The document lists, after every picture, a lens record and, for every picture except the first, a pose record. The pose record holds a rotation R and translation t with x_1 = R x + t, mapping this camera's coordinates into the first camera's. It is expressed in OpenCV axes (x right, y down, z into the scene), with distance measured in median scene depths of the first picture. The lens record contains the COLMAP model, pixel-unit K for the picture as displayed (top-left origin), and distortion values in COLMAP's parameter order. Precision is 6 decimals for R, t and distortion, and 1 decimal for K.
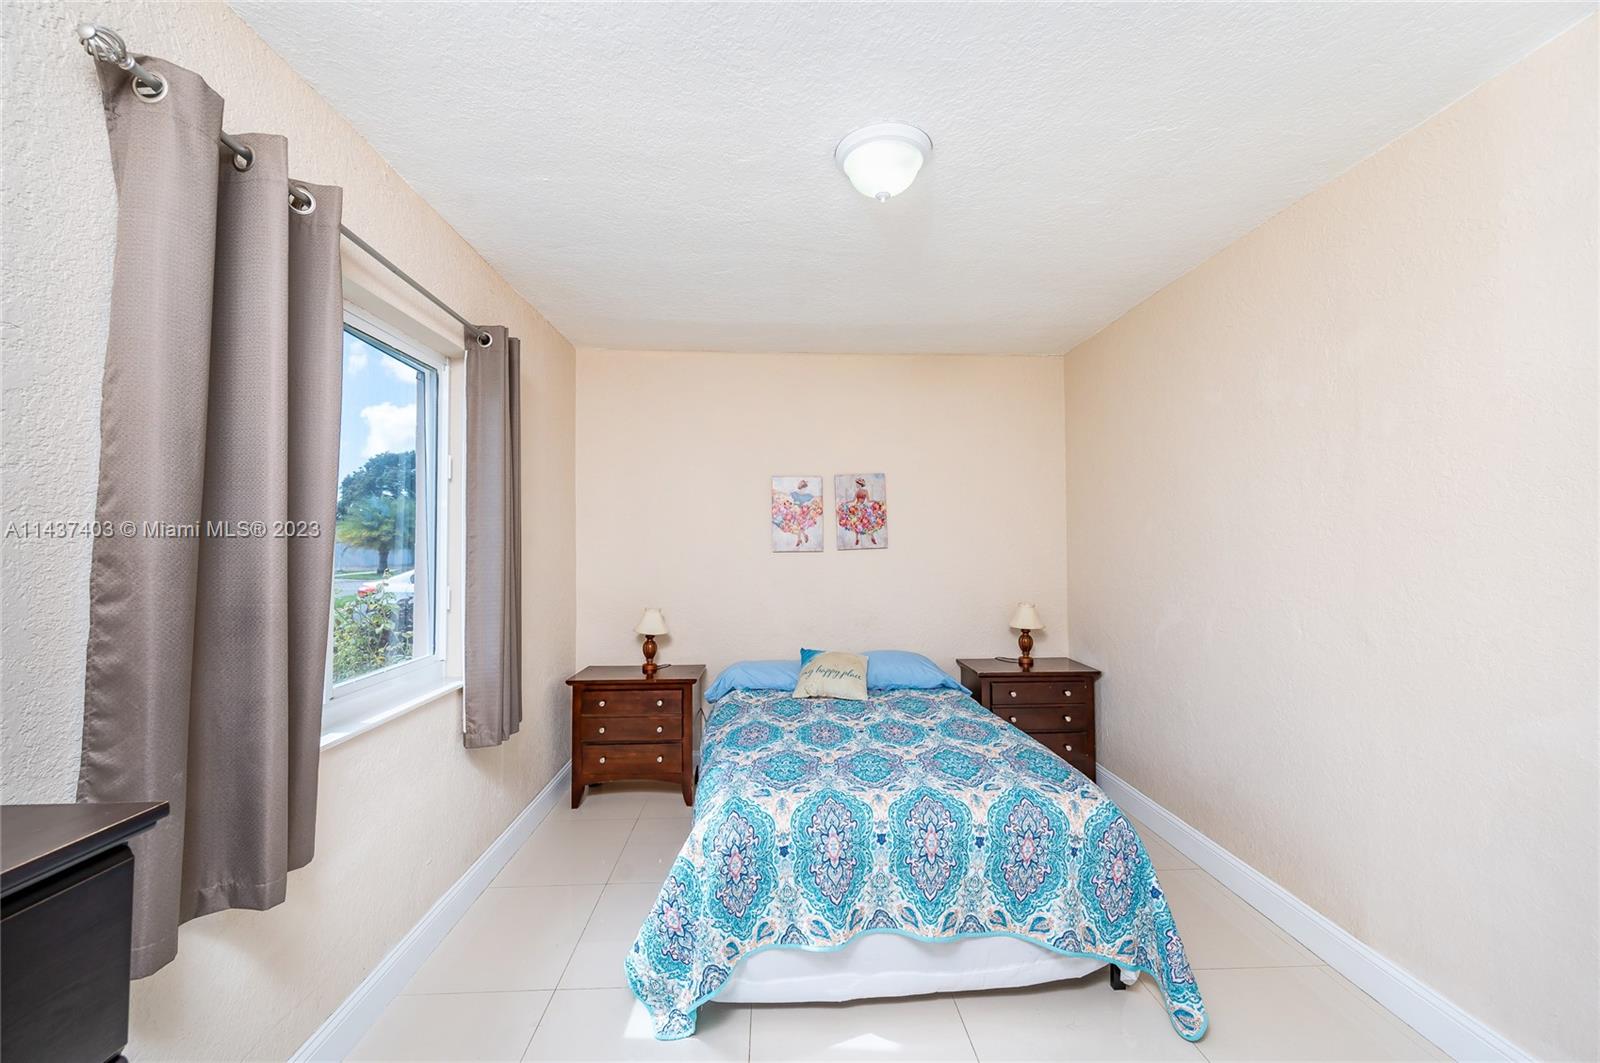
lens RADIAL K [[639.5, 0, 783.4], [0, 639.5, 526.5], [0, 0, 1]] dist [-0.000061, 0.000215]
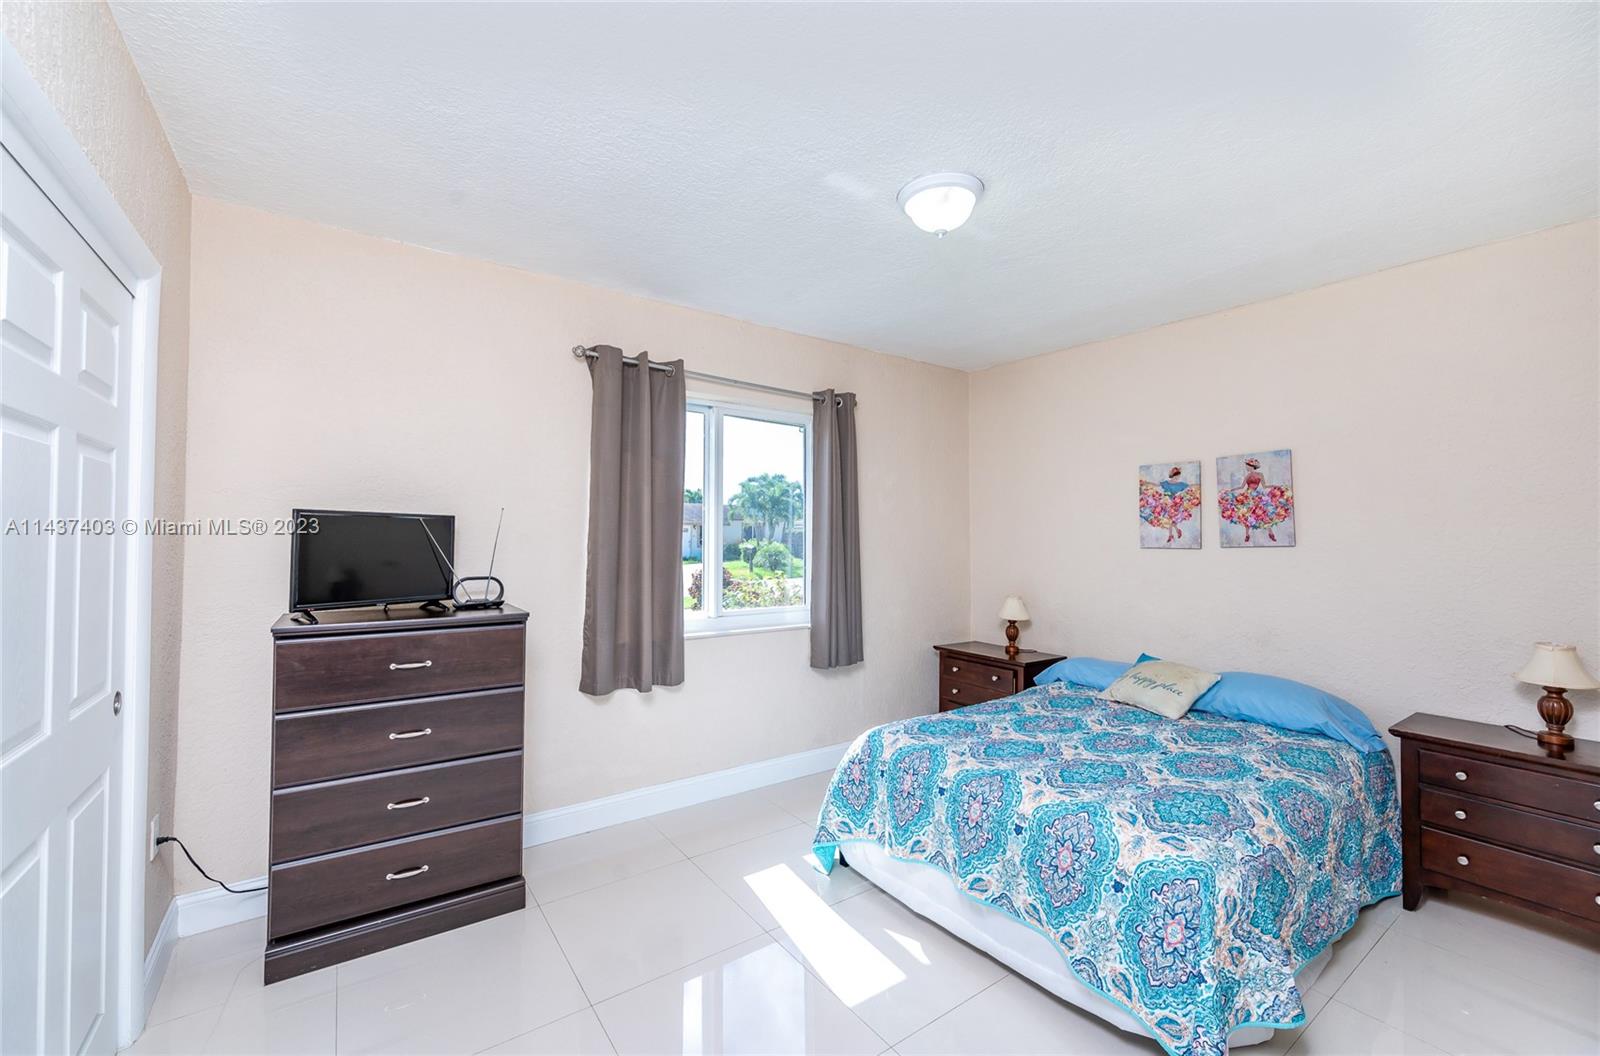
lens RADIAL K [[625.0, 0, 771.5], [0, 625.0, 531.5], [0, 0, 1]] dist [0.002854, 0.000236]
pose [[0.536497, 0.000249, -0.843902, 0.484434], [0.013567, 0.999868, 0.008920, 0.000809], [0.843793, -0.016235, 0.536423, 0.070296]]
